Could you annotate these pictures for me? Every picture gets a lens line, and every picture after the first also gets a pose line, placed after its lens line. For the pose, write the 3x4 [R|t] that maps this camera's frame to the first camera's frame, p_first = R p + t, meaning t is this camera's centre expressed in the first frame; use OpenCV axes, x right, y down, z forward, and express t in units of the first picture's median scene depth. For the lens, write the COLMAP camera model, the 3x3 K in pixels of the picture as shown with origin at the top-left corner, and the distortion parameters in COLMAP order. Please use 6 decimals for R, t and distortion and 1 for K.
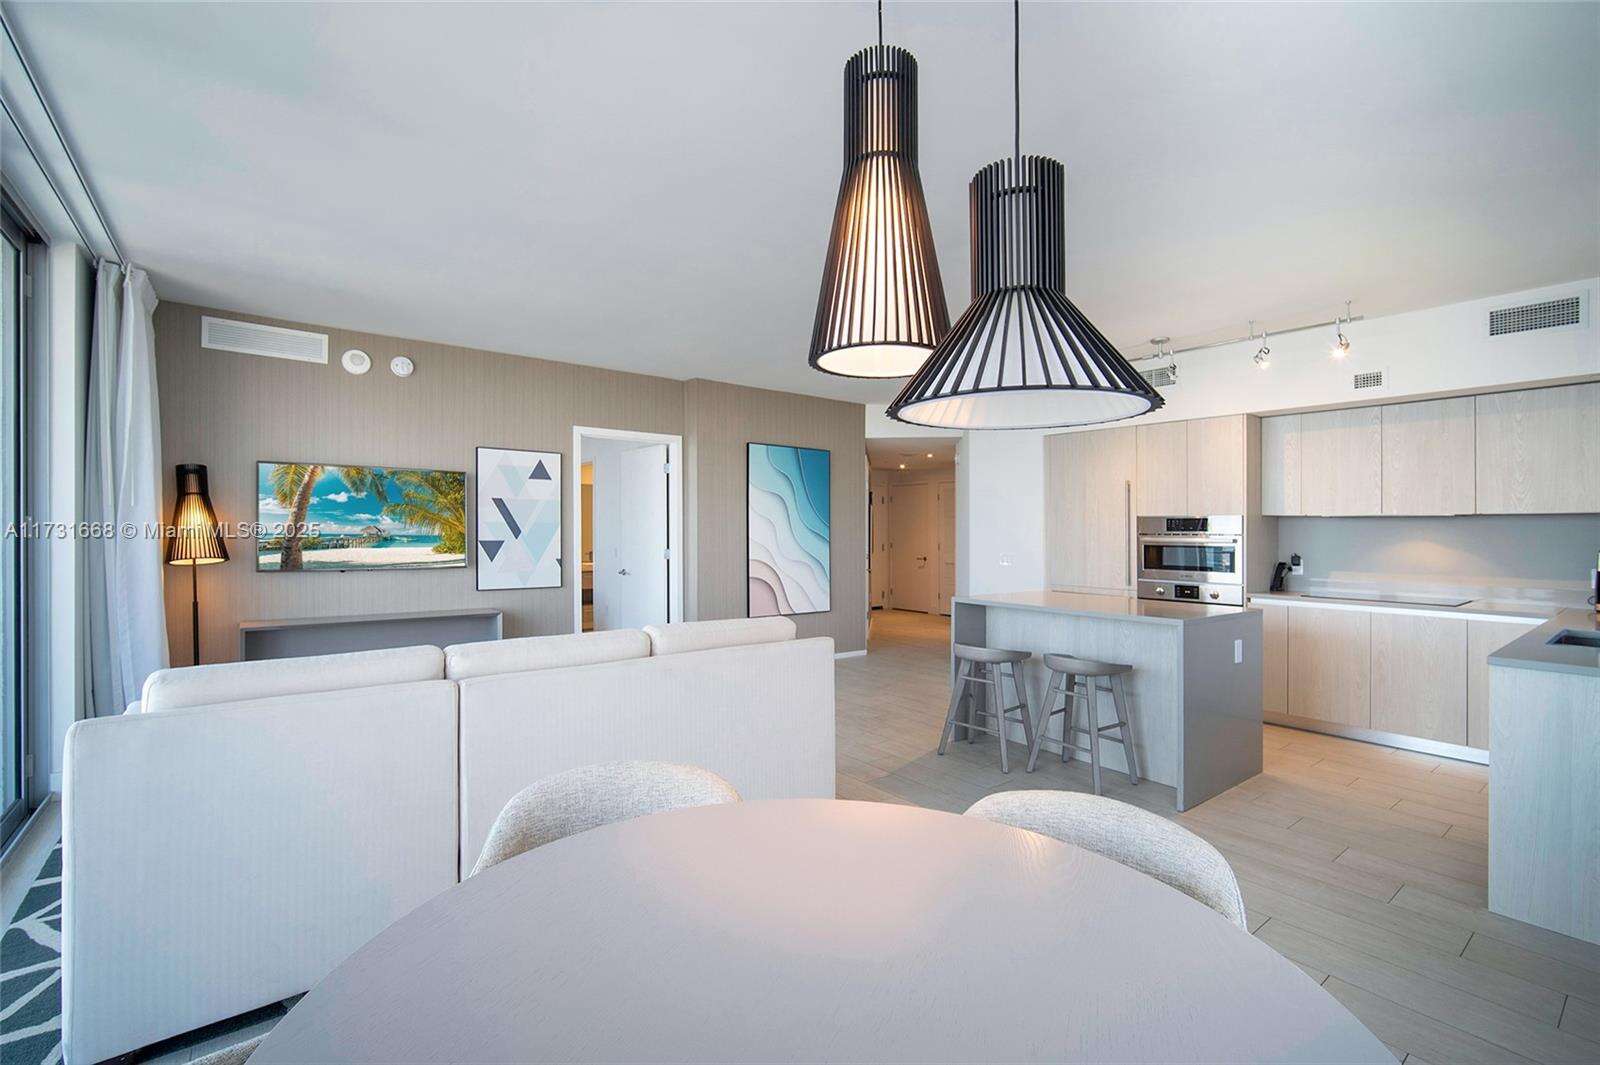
lens RADIAL K [[708.7, 0, 787.2], [0, 708.7, 530.7], [0, 0, 1]] dist [-0.010584, 0.004317]
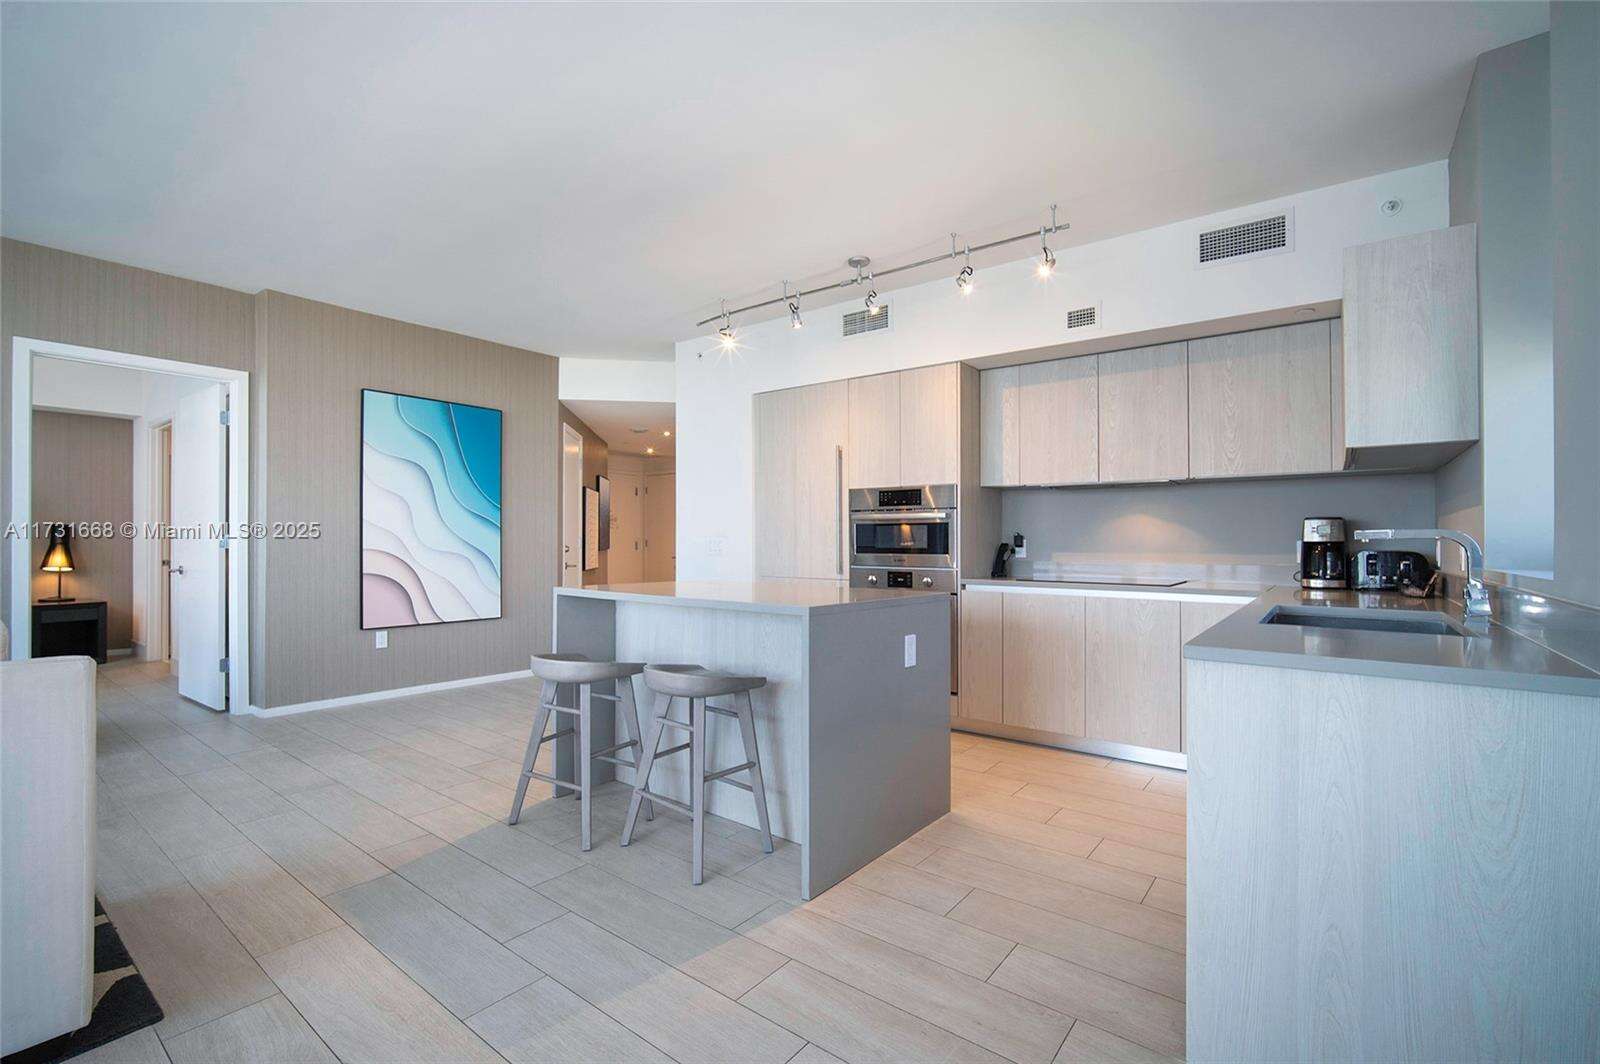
lens RADIAL K [[708.7, 0, 798.6], [0, 708.7, 537.2], [0, 0, 1]] dist [-0.010584, 0.004317]
pose [[0.968483, -0.001193, 0.249078, 0.279301], [0.002931, 0.999974, -0.006605, 0.048308], [-0.249064, 0.007127, 0.968461, 0.263846]]
